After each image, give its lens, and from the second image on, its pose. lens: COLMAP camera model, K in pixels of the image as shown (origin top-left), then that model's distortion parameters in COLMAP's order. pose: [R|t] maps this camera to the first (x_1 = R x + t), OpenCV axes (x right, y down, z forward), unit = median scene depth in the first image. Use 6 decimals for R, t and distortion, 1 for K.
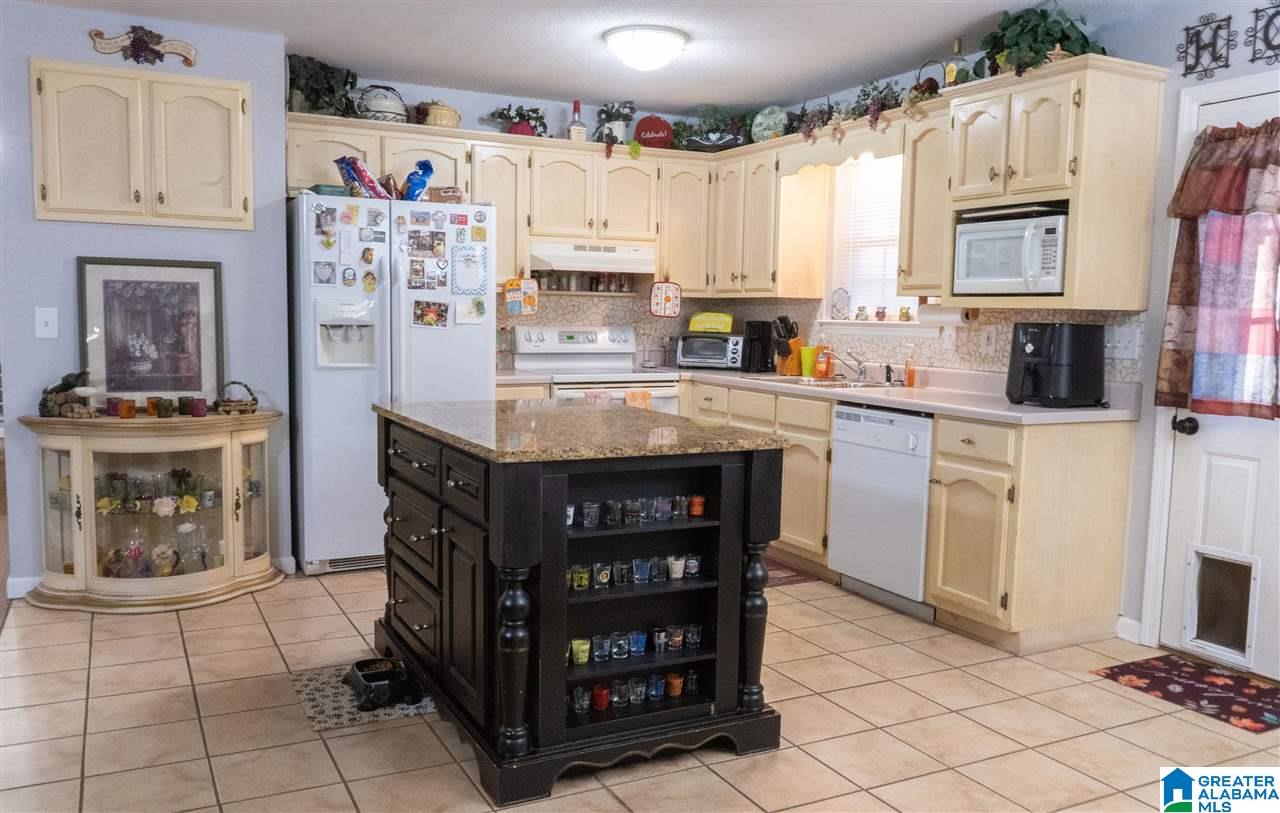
lens RADIAL K [[1027.7, 0, 639.6], [0, 1027.7, 406.8], [0, 0, 1]] dist [-0.002897, 0.000231]
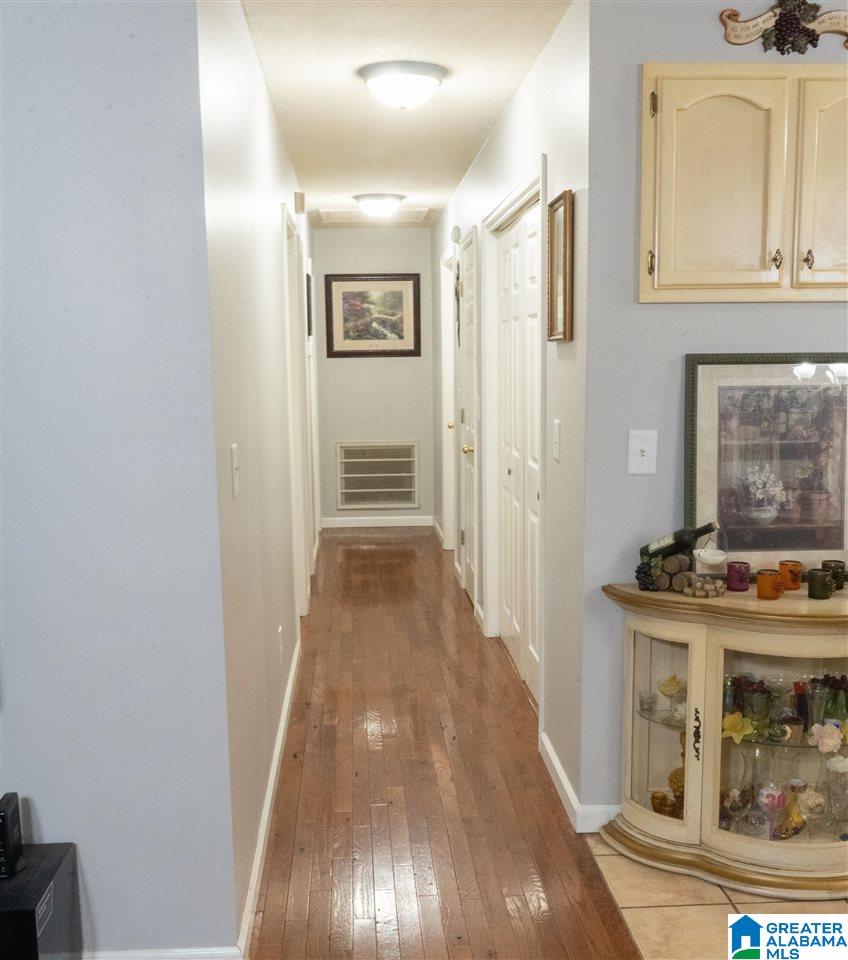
lens RADIAL K [[988.5, 0, 423.3], [0, 988.5, 481.4], [0, 0, 1]] dist [0.005735, 0.000000]
pose [[0.920303, 0.018116, -0.390787, -0.450830], [-0.006640, 0.999507, 0.030696, -0.080965], [0.391150, -0.025655, 0.919969, 0.325635]]
